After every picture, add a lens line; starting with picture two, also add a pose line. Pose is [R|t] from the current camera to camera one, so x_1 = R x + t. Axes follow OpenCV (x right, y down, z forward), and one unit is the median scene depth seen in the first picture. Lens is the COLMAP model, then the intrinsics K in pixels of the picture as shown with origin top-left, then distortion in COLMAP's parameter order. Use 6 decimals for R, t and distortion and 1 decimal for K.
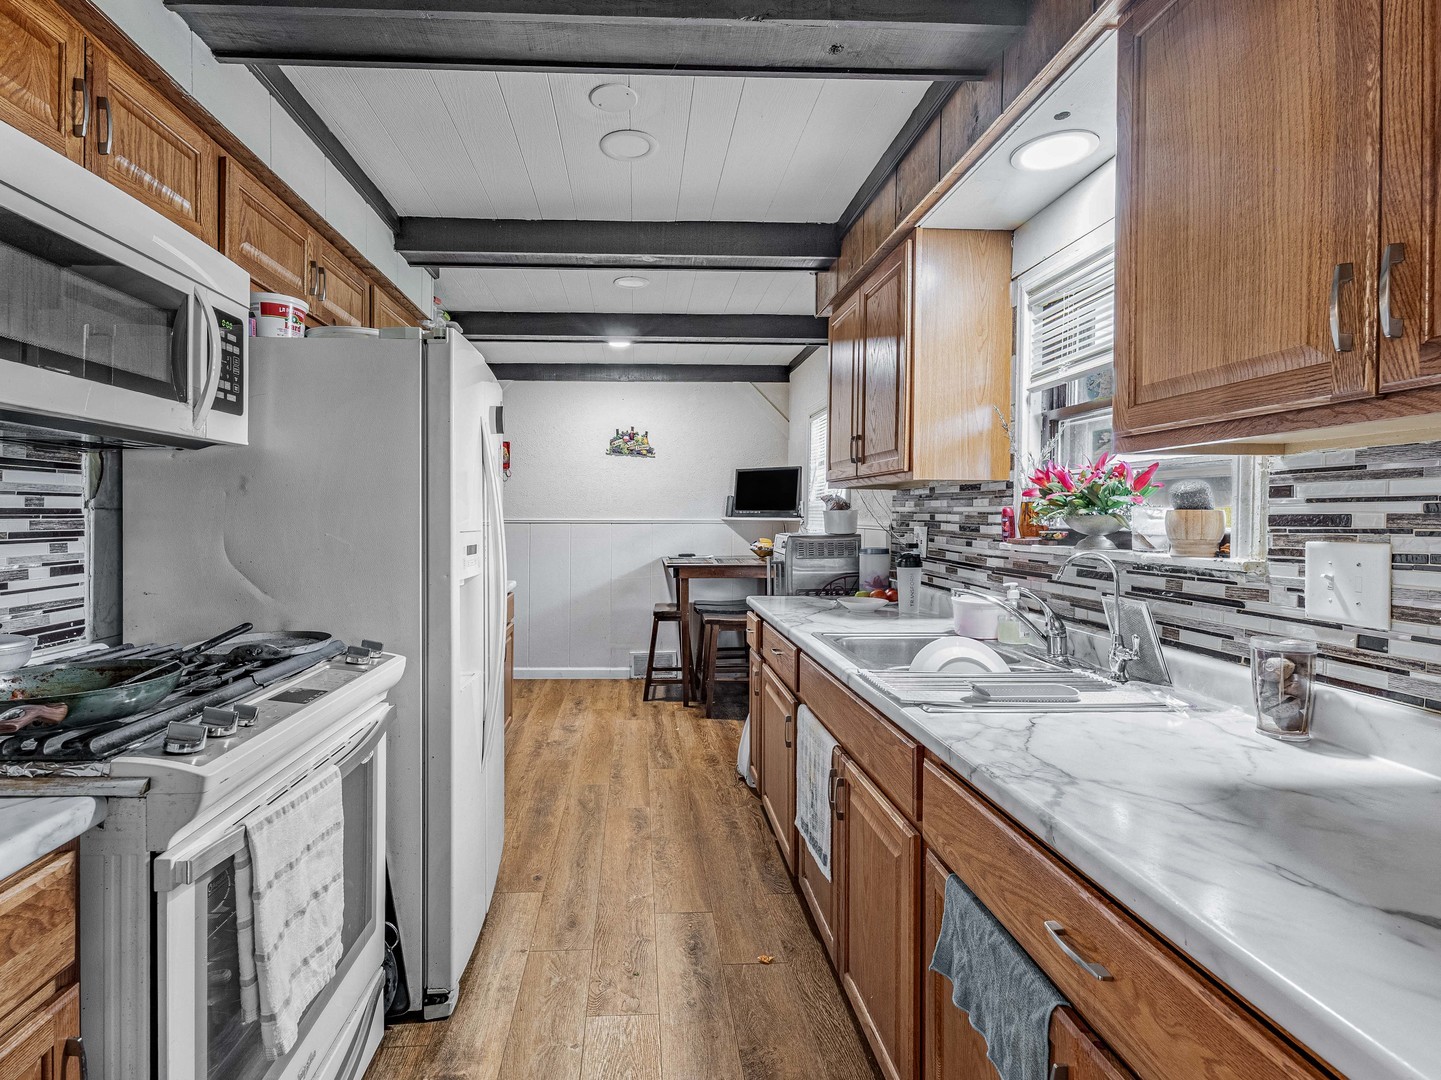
lens RADIAL K [[682.2, 0, 660.3], [0, 682.2, 514.6], [0, 0, 1]] dist [0.005855, -0.001906]
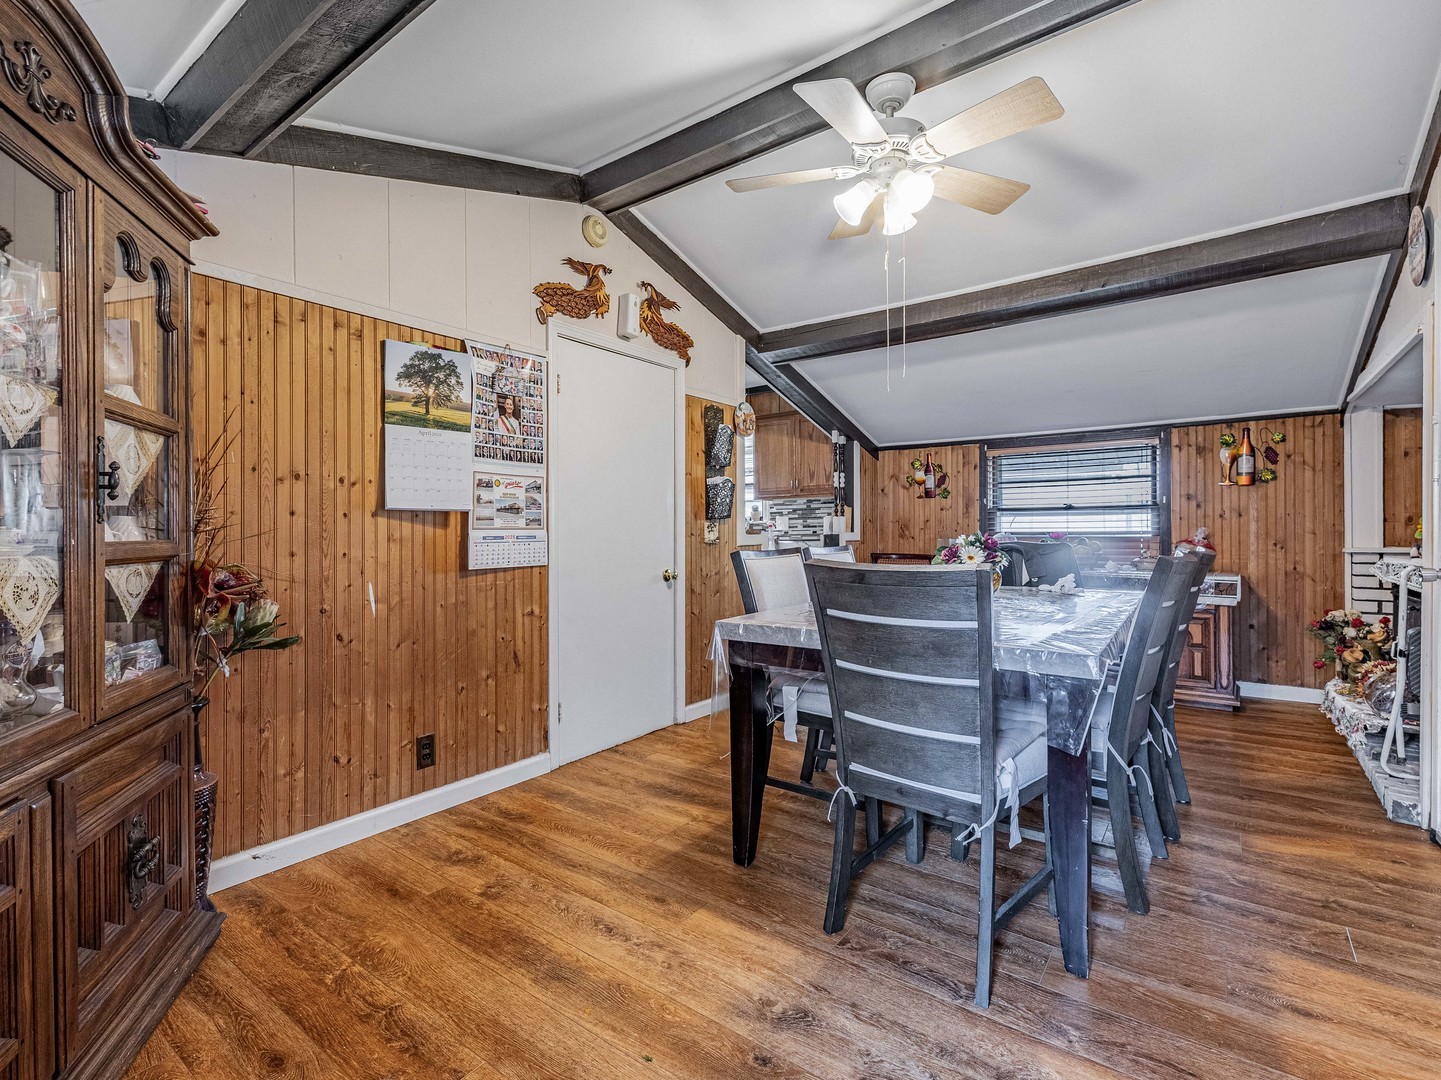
lens RADIAL K [[682.2, 0, 720.8], [0, 682.2, 534.6], [0, 0, 1]] dist [0.005855, -0.001906]
pose [[0.630476, -0.015206, 0.776060, -2.246351], [0.013189, 0.999874, 0.008876, 0.080168], [-0.776097, 0.004640, 0.630597, -1.318389]]
